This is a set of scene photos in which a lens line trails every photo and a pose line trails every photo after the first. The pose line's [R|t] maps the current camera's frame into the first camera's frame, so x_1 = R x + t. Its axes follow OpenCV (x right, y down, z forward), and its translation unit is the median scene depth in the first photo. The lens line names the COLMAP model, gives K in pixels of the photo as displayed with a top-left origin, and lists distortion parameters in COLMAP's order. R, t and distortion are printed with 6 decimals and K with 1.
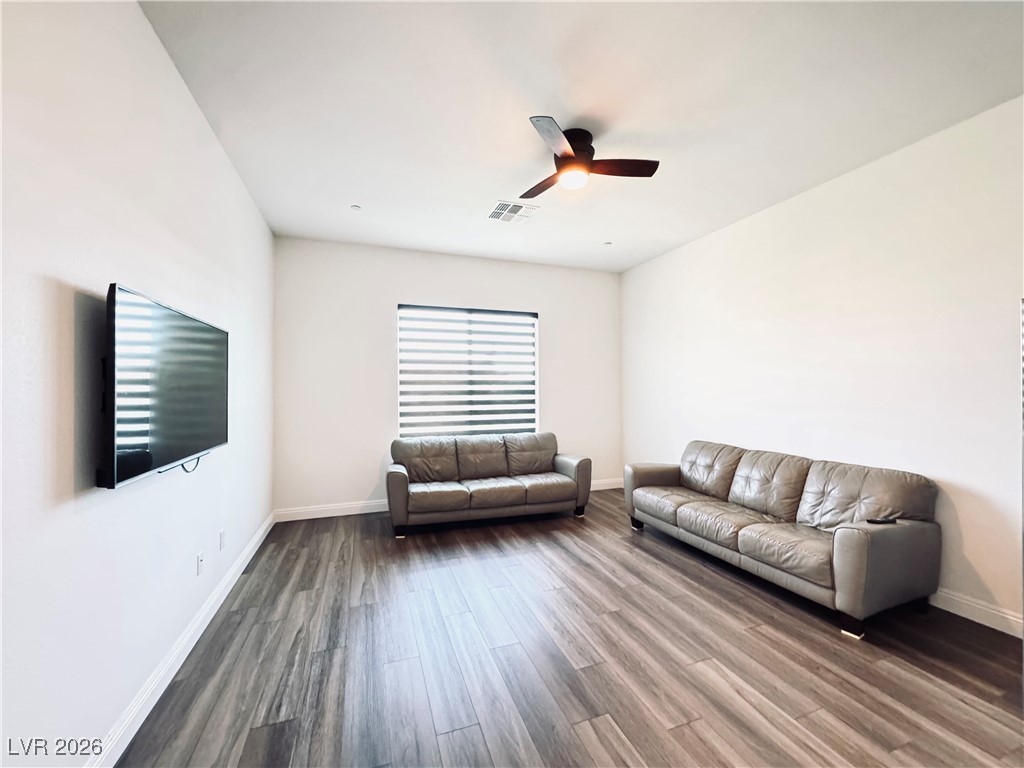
lens RADIAL K [[407.8, 0, 512.0], [0, 407.8, 384.0], [0, 0, 1]] dist [0.000177, -0.000008]
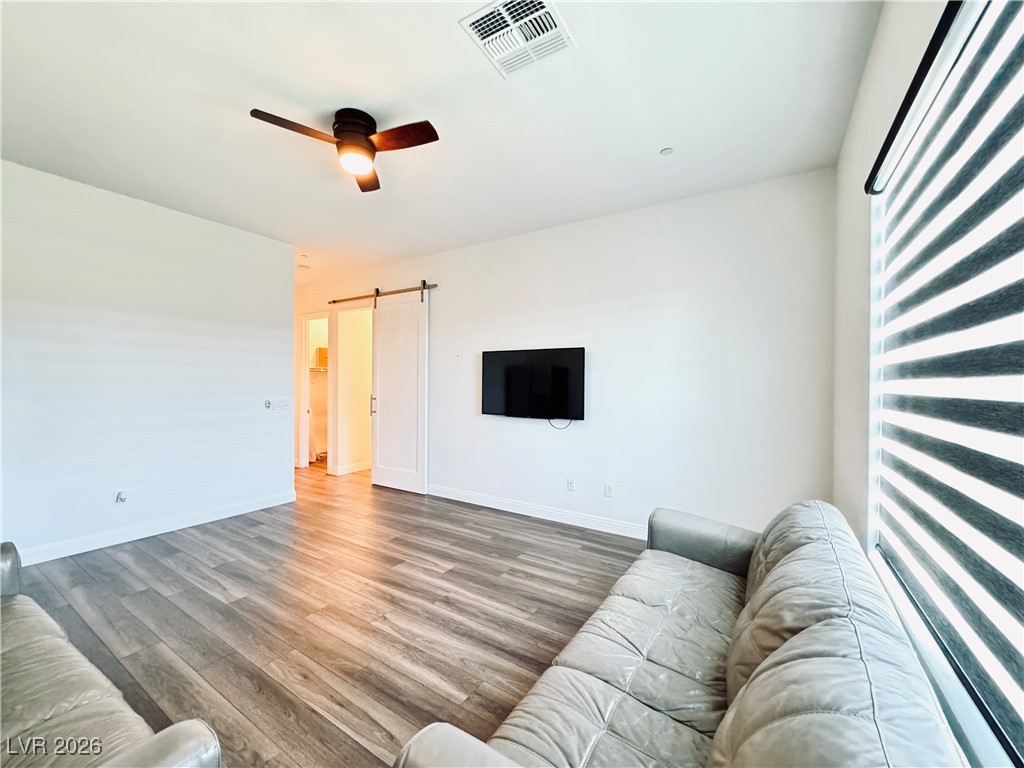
lens RADIAL K [[407.8, 0, 512.0], [0, 407.8, 384.0], [0, 0, 1]] dist [0.000177, -0.000008]
pose [[-0.794912, -0.002429, -0.606720, 0.467116], [-0.000637, 0.999995, -0.003169, 0.014885], [0.606725, -0.002132, -0.794909, 2.088339]]
